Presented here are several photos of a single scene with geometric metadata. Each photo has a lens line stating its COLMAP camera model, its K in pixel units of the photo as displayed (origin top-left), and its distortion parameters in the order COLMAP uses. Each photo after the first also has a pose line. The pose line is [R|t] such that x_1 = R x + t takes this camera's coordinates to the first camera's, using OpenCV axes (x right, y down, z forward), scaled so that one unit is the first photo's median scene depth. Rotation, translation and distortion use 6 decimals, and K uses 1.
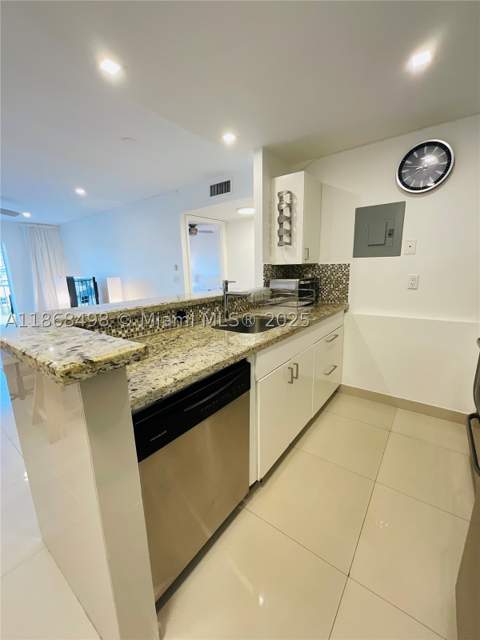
lens RADIAL K [[259.5, 0, 240.0], [0, 259.5, 320.0], [0, 0, 1]] dist [-0.003529, 0.000549]
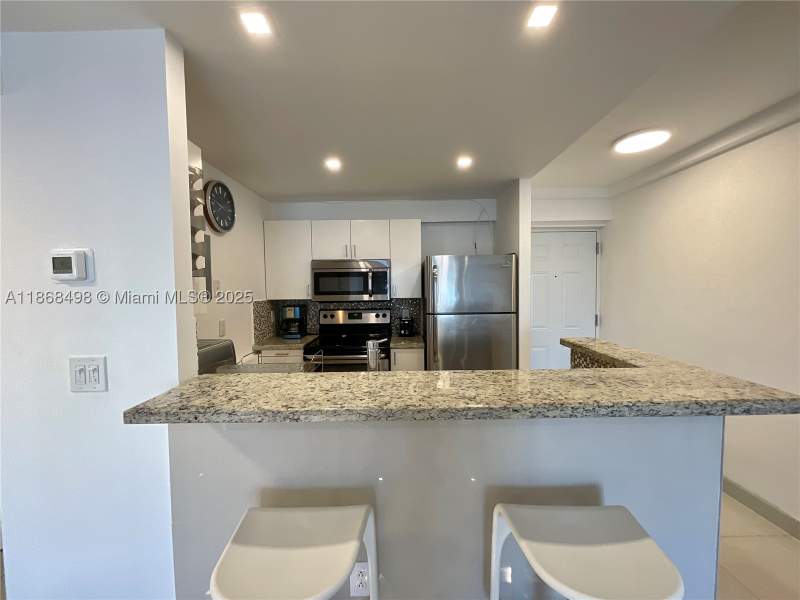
lens RADIAL K [[324.4, 0, 400.0], [0, 324.4, 300.0], [0, 0, 1]] dist [-0.003529, 0.000549]
pose [[-0.594707, -0.001481, 0.803942, -0.536931], [0.188517, 0.971860, 0.141243, -0.267282], [-0.781528, 0.235555, -0.577692, 1.090232]]
